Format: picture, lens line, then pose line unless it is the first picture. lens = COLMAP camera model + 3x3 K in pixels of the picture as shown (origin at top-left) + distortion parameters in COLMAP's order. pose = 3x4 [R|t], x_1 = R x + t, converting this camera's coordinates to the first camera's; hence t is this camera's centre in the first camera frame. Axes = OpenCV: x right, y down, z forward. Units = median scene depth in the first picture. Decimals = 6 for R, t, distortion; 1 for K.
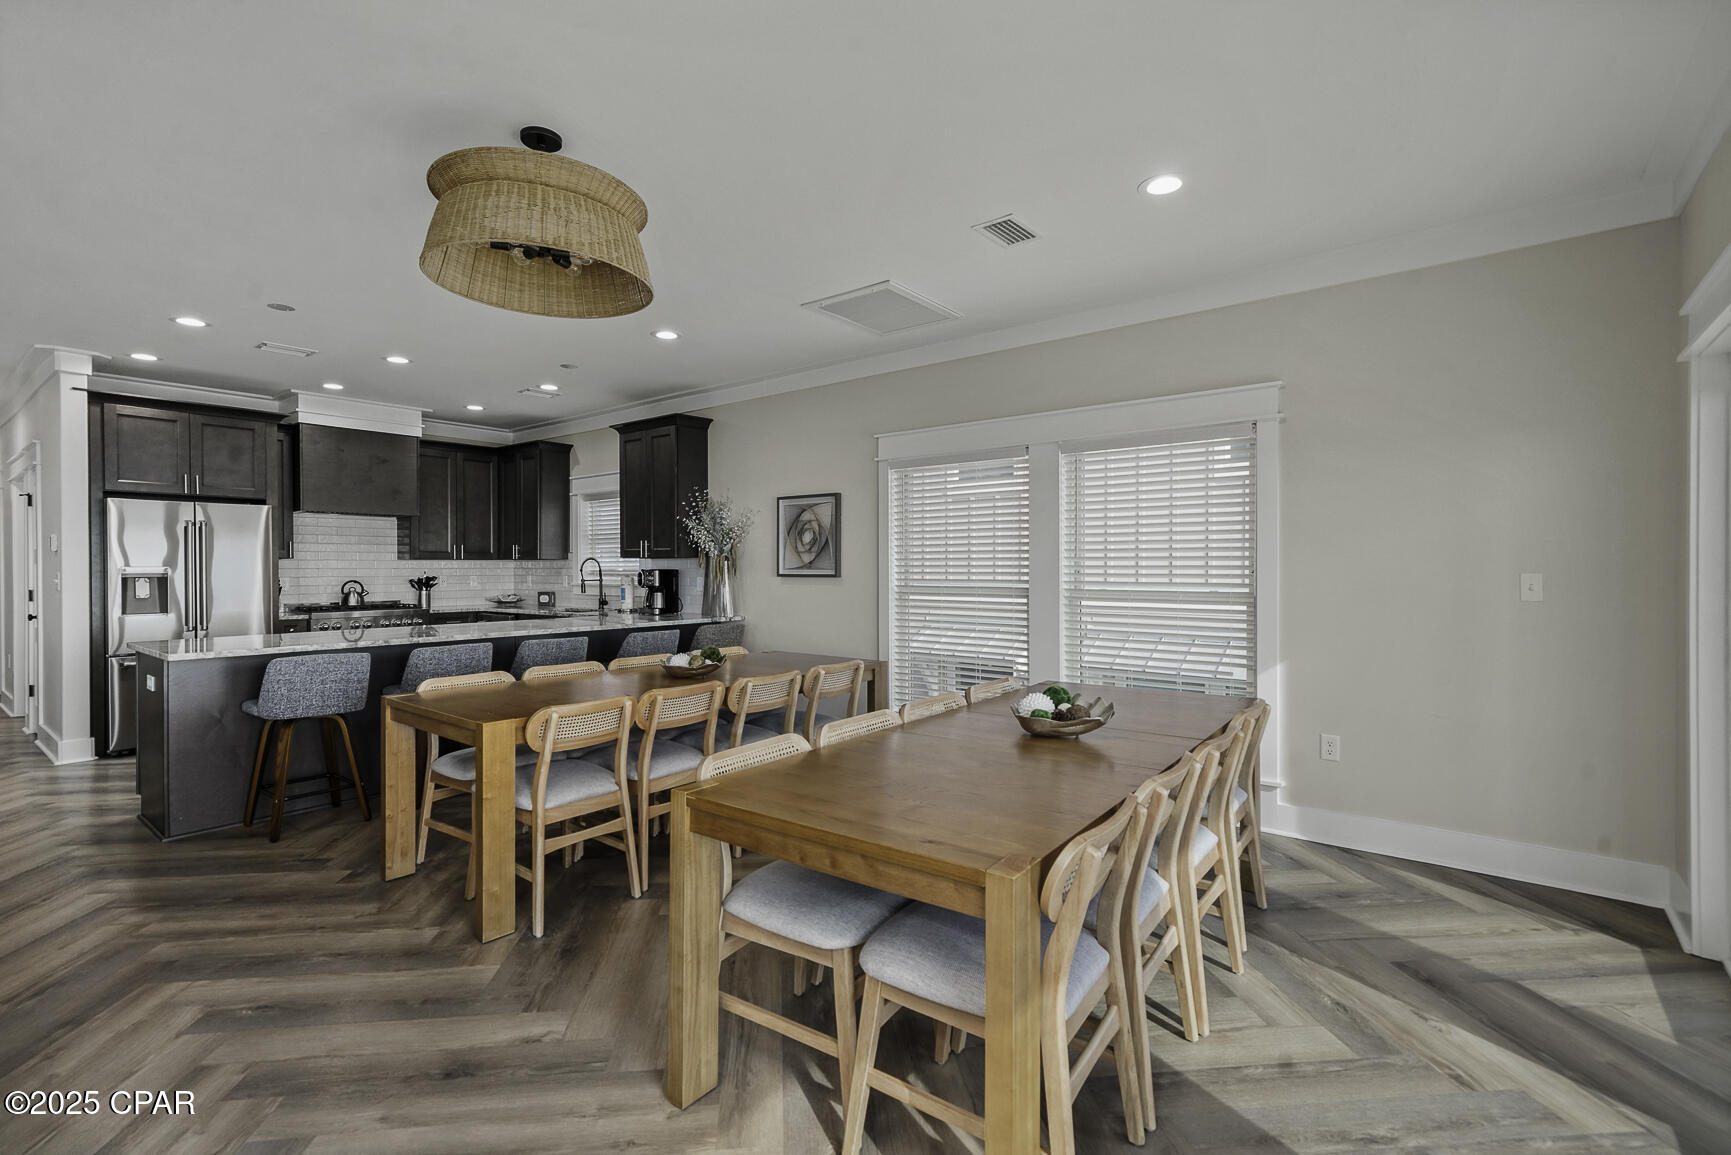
lens RADIAL K [[772.6, 0, 831.4], [0, 772.6, 574.6], [0, 0, 1]] dist [0.008980, 0.001708]
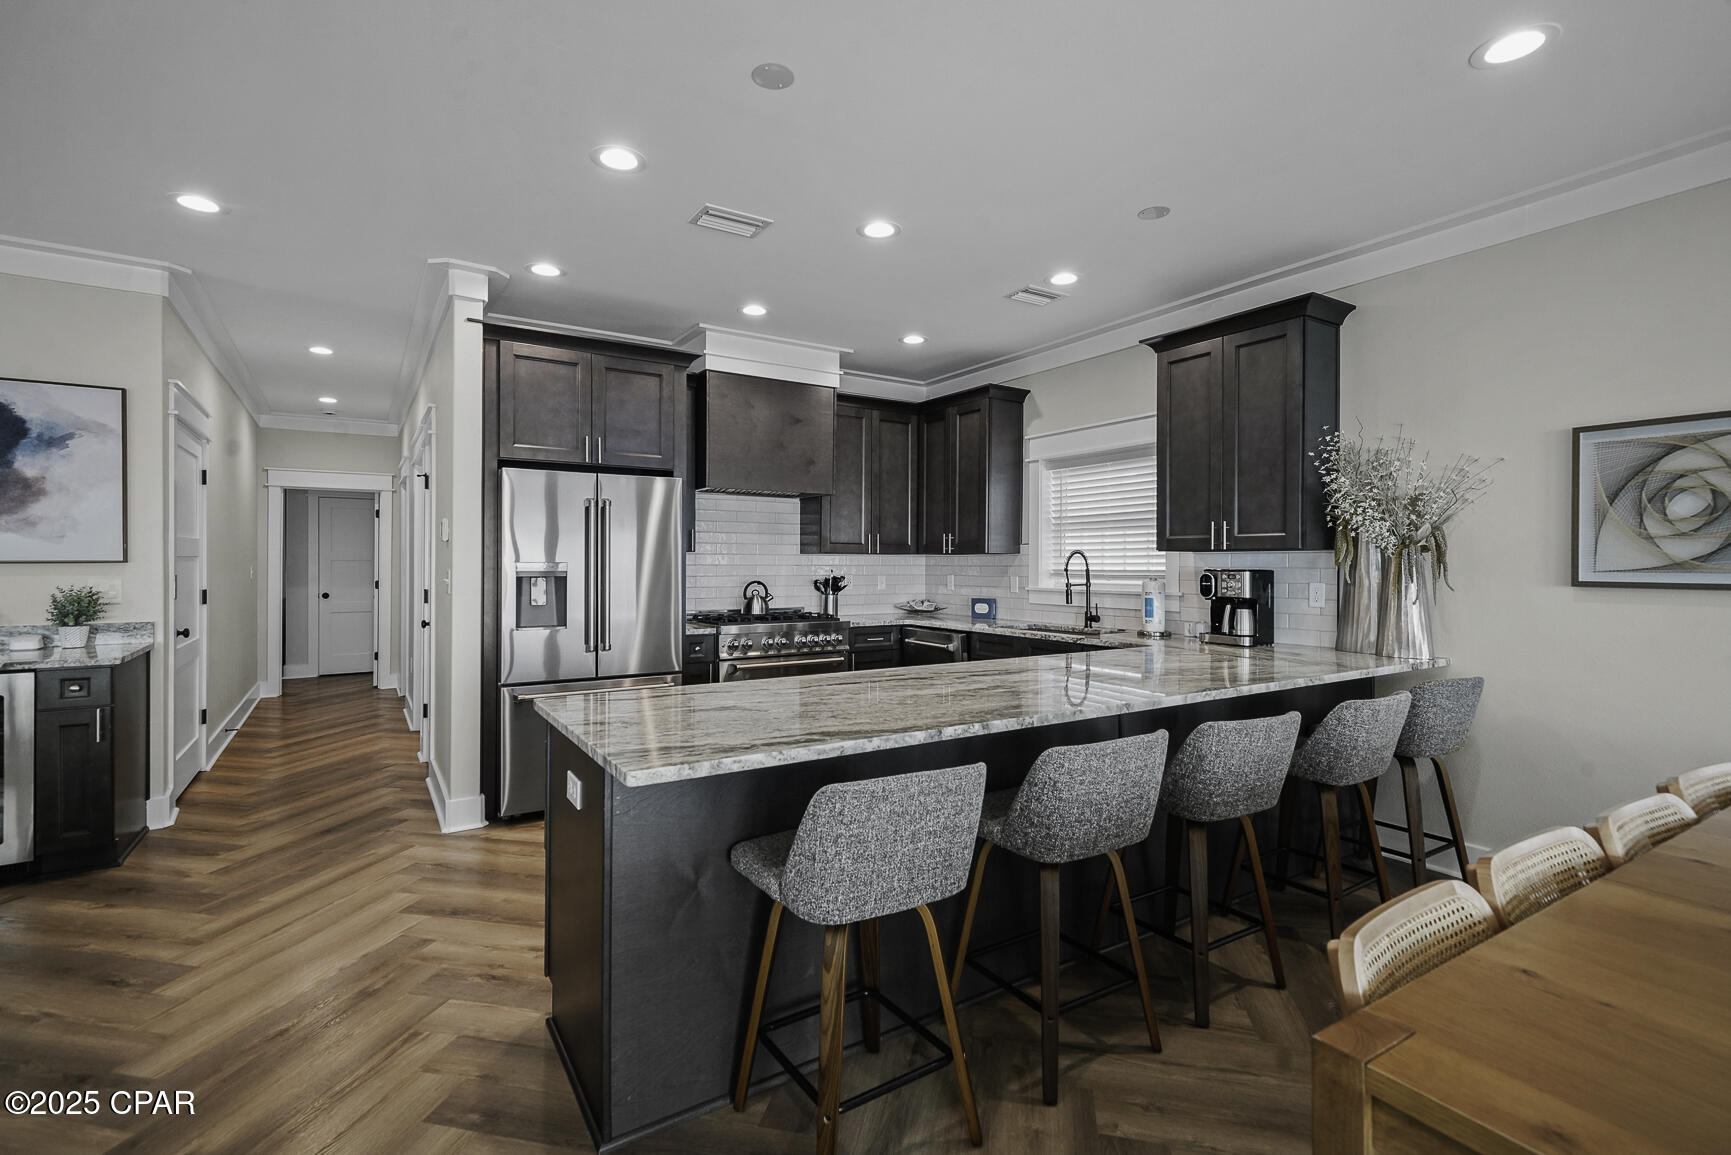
lens RADIAL K [[772.6, 0, 841.9], [0, 772.6, 563.1], [0, 0, 1]] dist [0.008980, 0.001708]
pose [[0.948055, 0.004349, -0.318076, -0.330938], [-0.007622, 0.999930, -0.009046, -0.004219], [0.318015, 0.011001, 0.948022, 0.346589]]
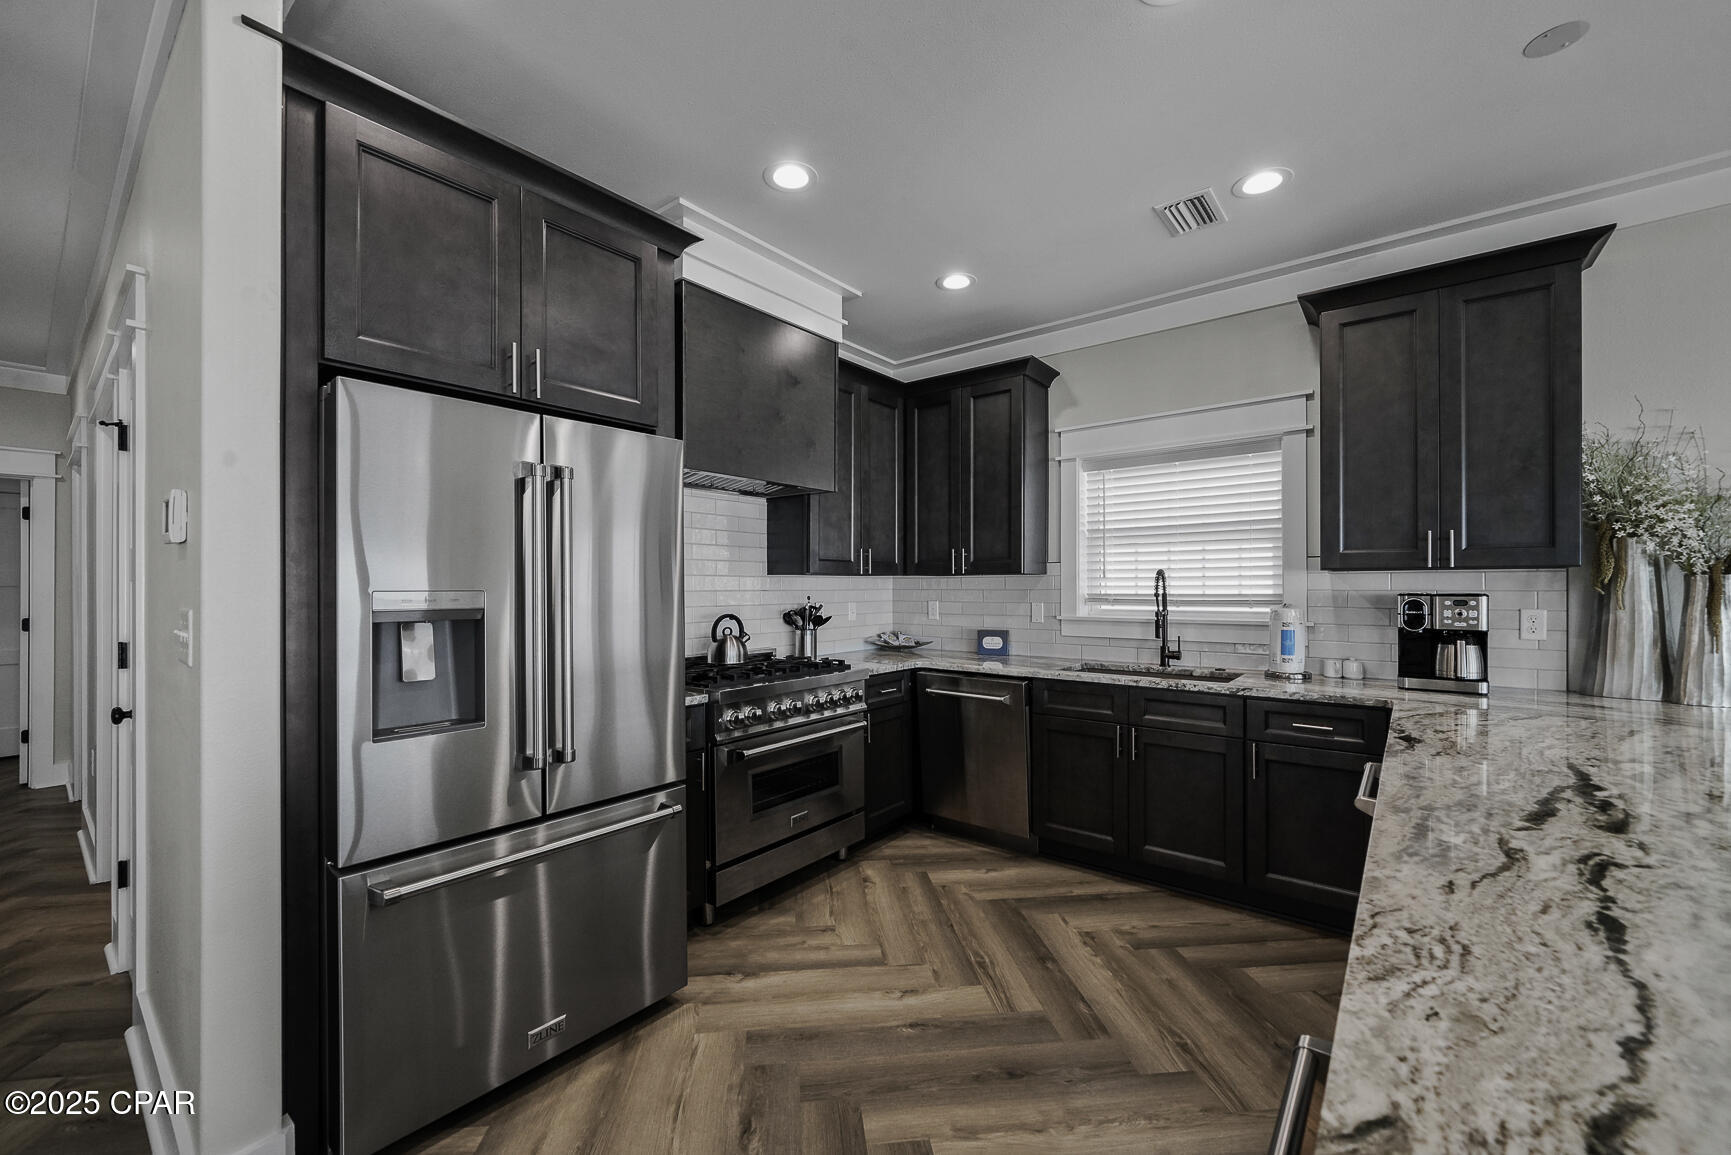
lens RADIAL K [[685.2, 0, 823.4], [0, 685.2, 585.4], [0, 0, 1]] dist [-0.006285, 0.001511]
pose [[0.999862, -0.000095, -0.016592, -0.604913], [-0.000064, 0.999954, -0.009551, -0.007963], [0.016592, 0.009550, 0.999817, 0.603982]]
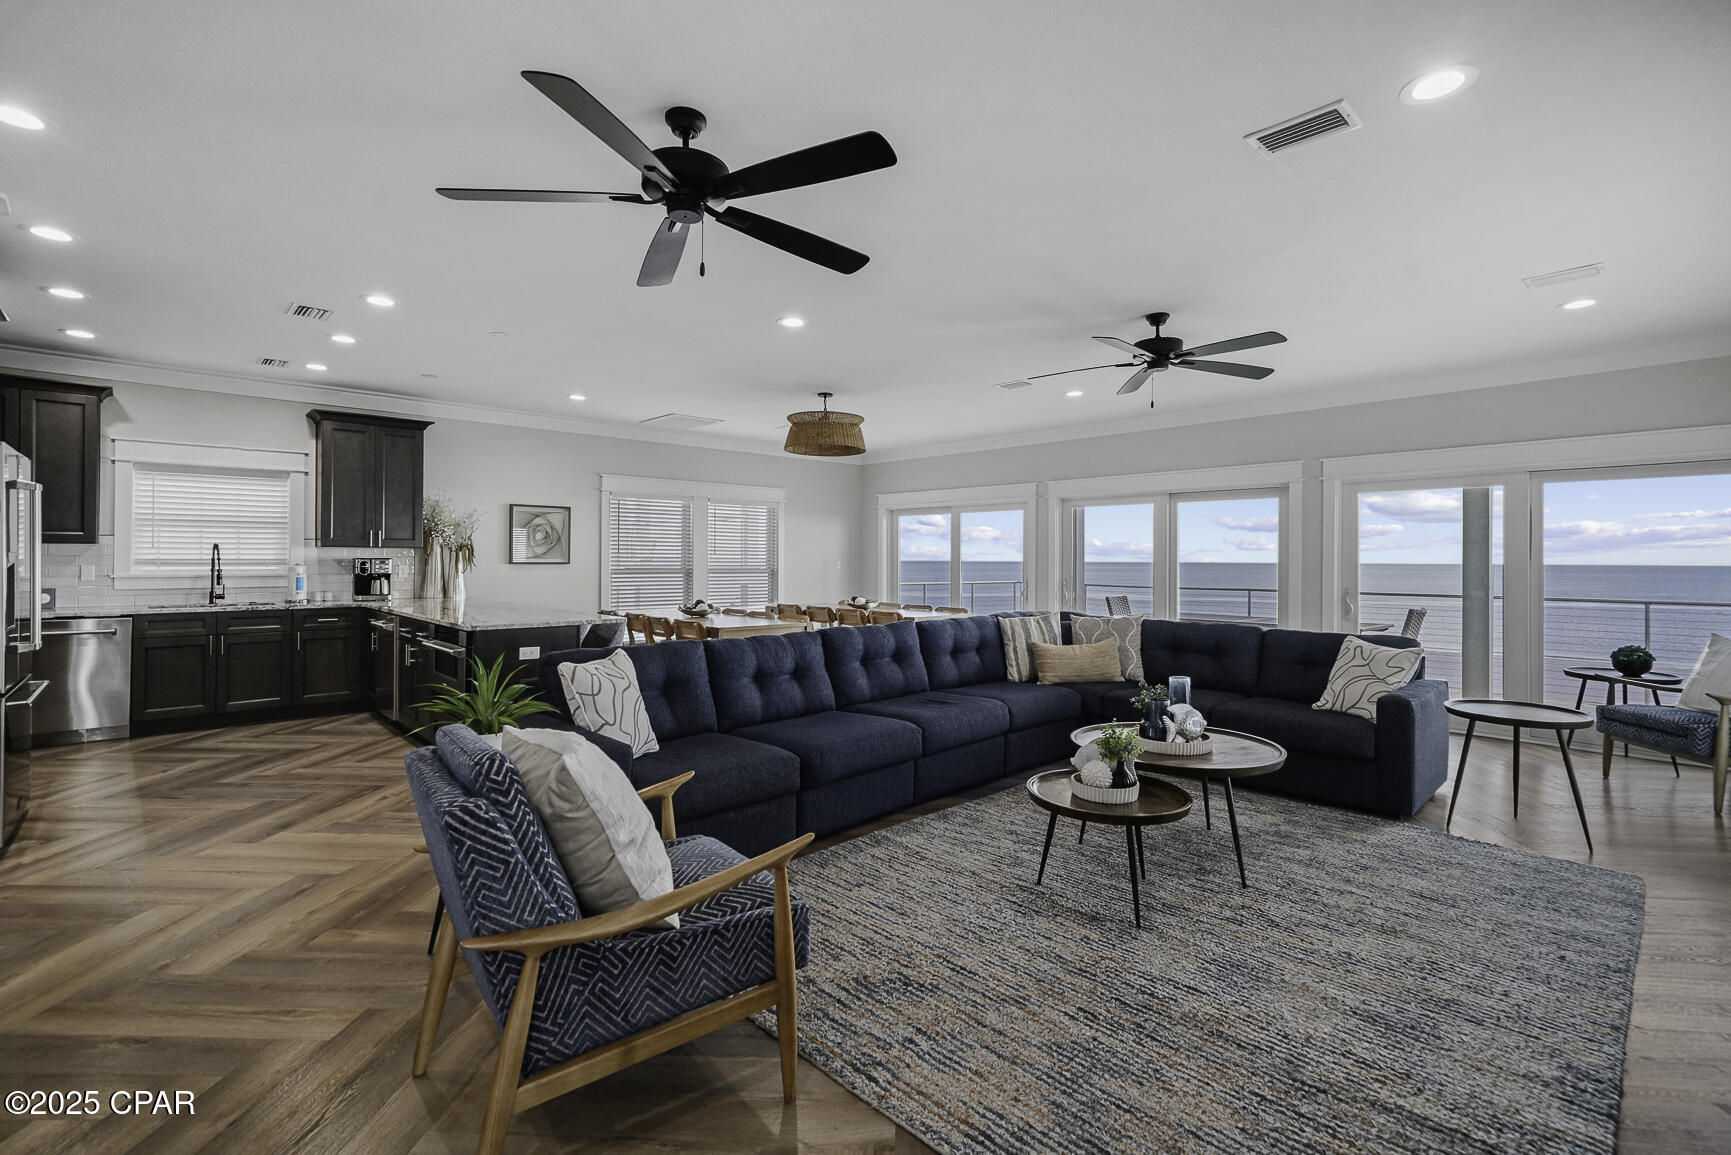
lens RADIAL K [[772.6, 0, 865.7], [0, 772.6, 559.1], [0, 0, 1]] dist [0.008980, 0.001708]
pose [[0.152504, 0.001629, 0.988301, -1.194767], [0.001646, 0.999997, -0.001902, -0.002425], [-0.988301, 0.001917, 0.152501, 0.185306]]
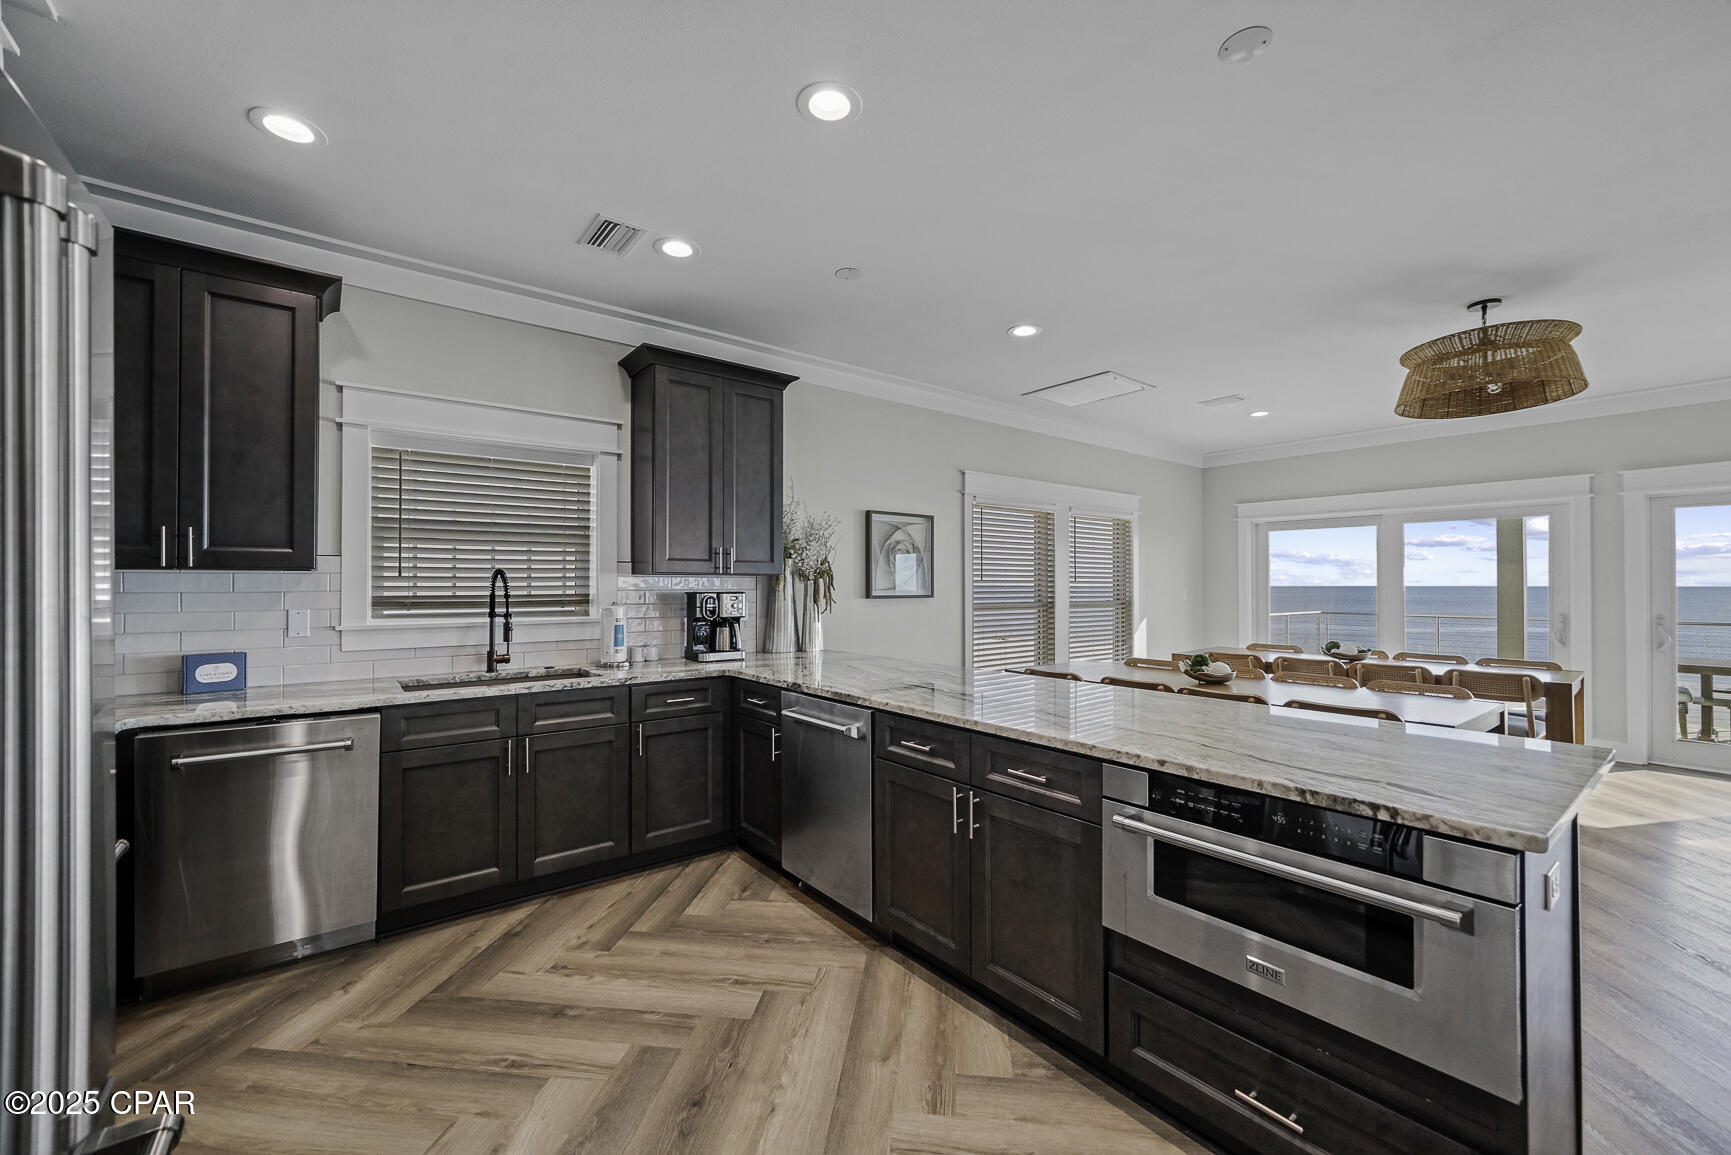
lens RADIAL K [[685.2, 0, 877.0], [0, 685.2, 580.8], [0, 0, 1]] dist [-0.006285, 0.001511]
pose [[0.217284, 0.008193, 0.976074, -0.781065], [0.008810, 0.999908, -0.010354, -0.009200], [-0.976069, 0.010849, 0.217192, 0.762669]]
